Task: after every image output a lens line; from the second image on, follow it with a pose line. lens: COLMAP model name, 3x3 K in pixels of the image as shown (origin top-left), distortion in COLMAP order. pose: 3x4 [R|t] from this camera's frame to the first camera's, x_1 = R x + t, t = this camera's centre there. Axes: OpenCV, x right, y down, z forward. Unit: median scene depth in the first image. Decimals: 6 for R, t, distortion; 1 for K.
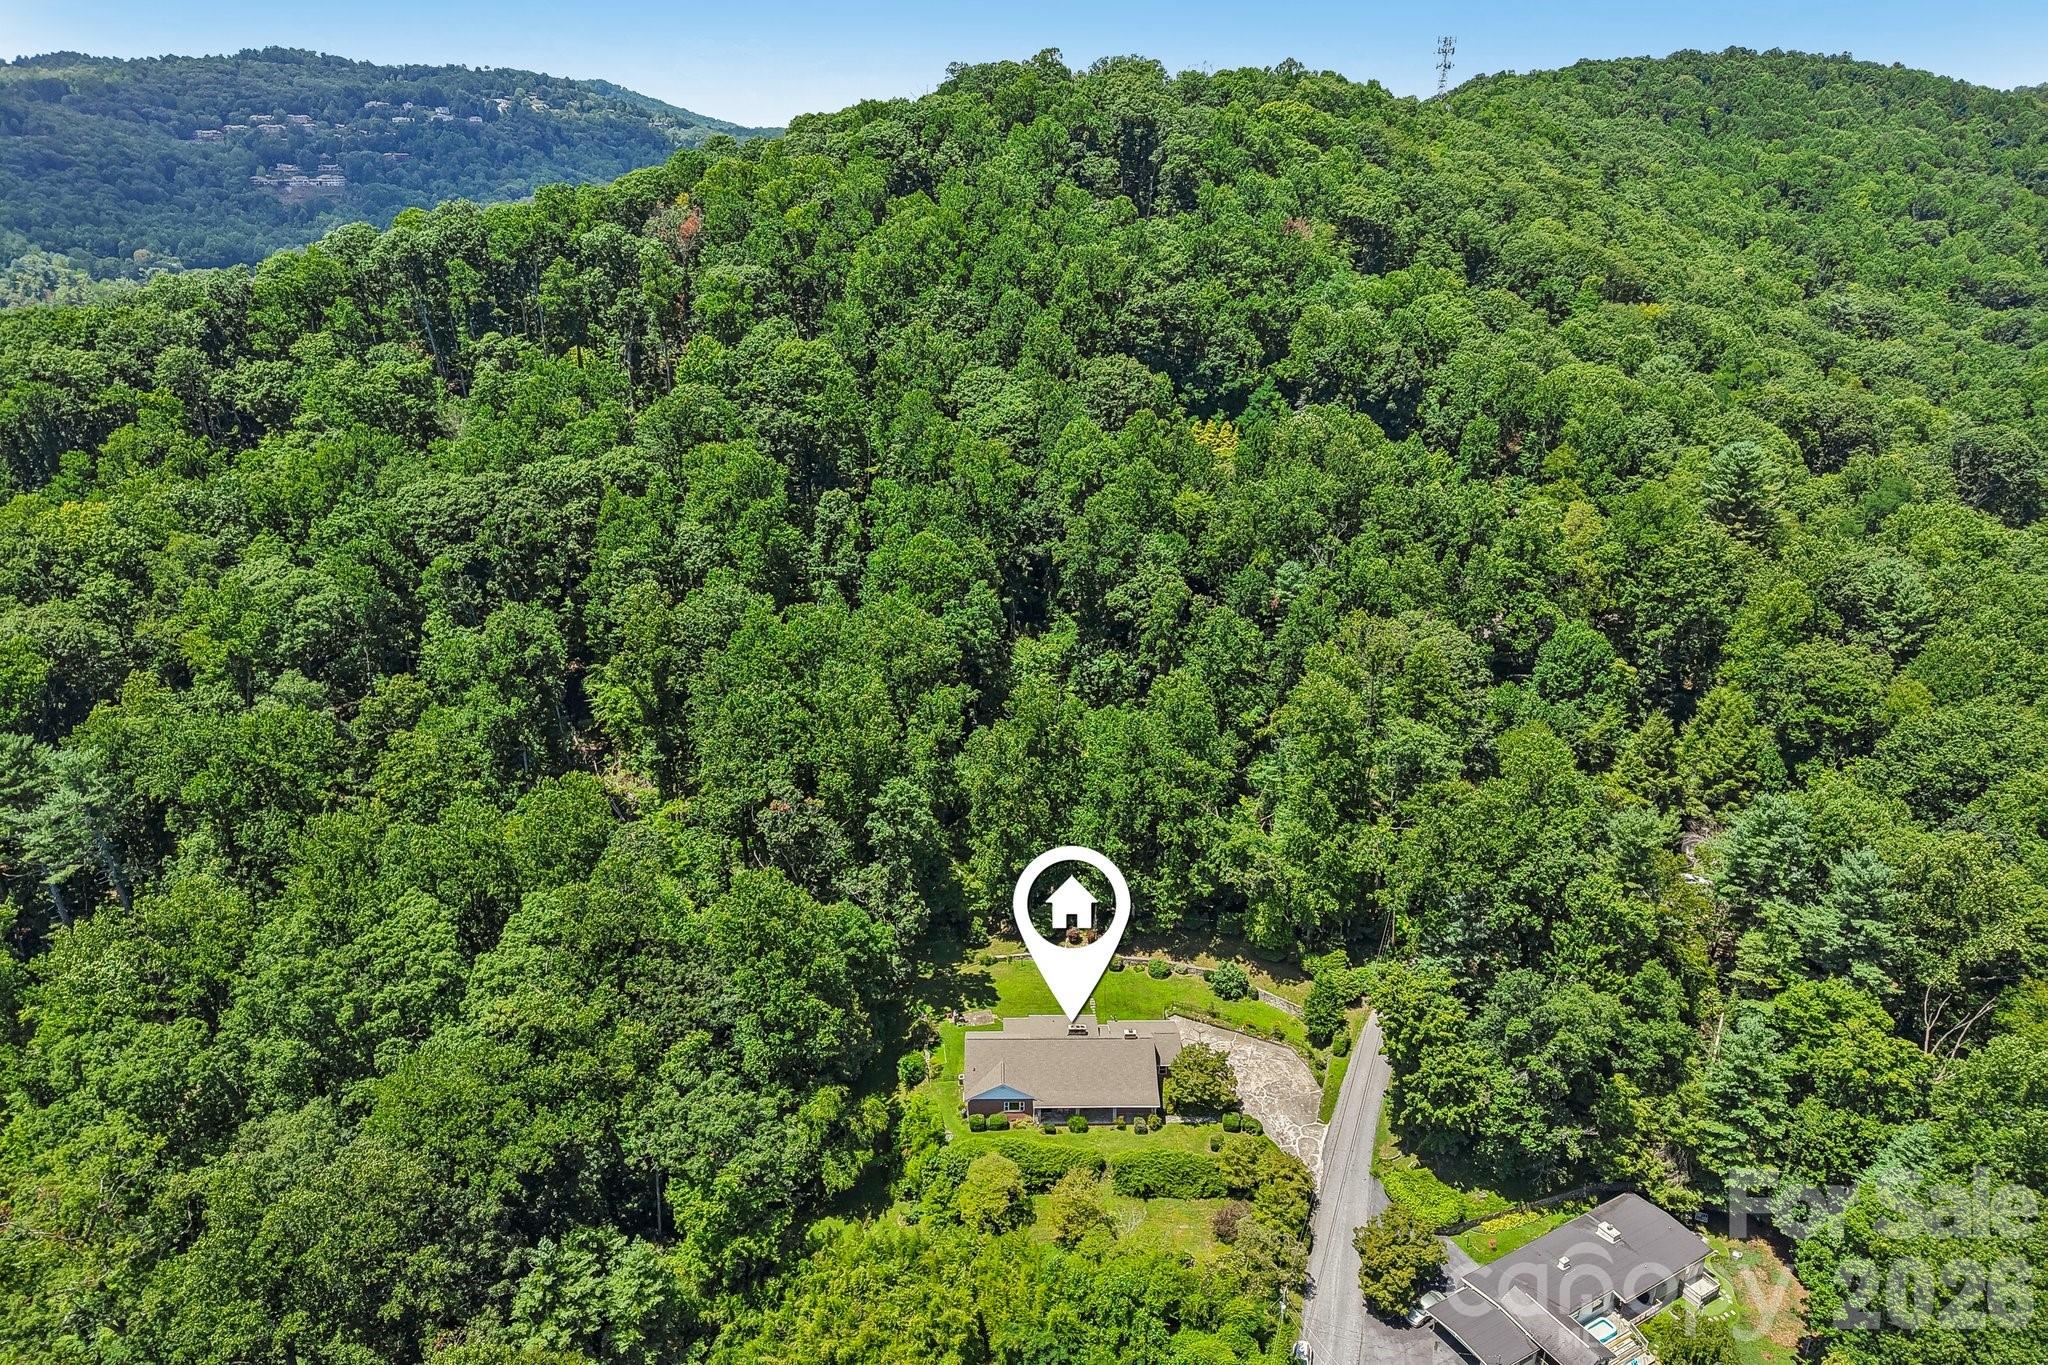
lens RADIAL K [[1413.3, 0, 1027.6], [0, 1413.3, 586.2], [0, 0, 1]] dist [0.056650, -0.081260]
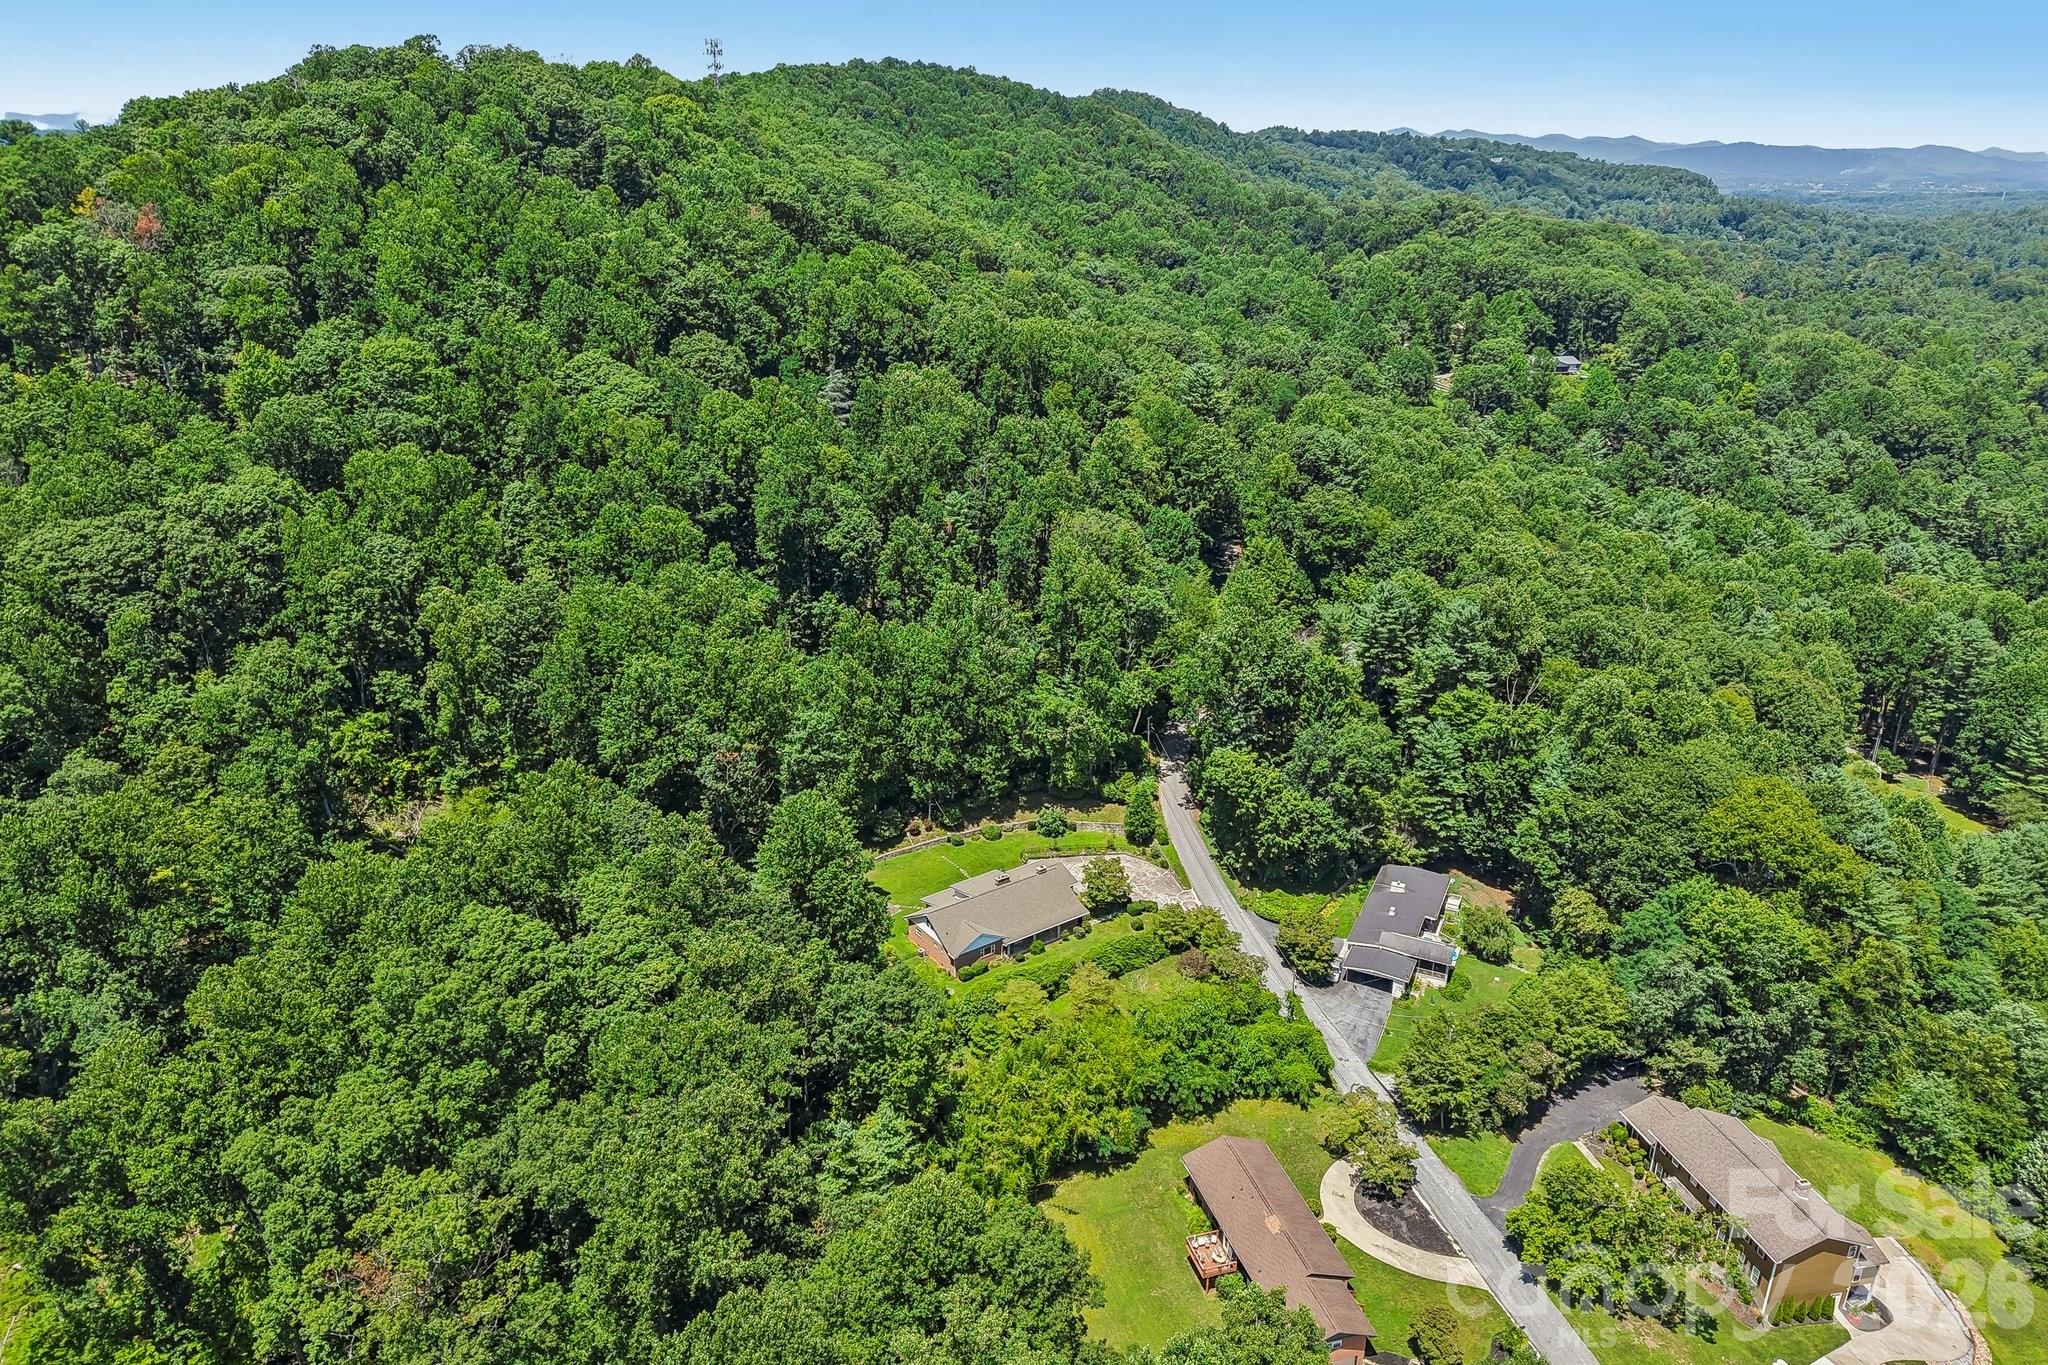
lens RADIAL K [[1413.3, 0, 1027.6], [0, 1413.3, 586.2], [0, 0, 1]] dist [0.056650, -0.081260]
pose [[0.818827, -0.167312, 0.549117, -0.536436], [0.167004, 0.984637, 0.050981, 0.013927], [-0.549211, 0.049960, 0.834189, -0.009489]]
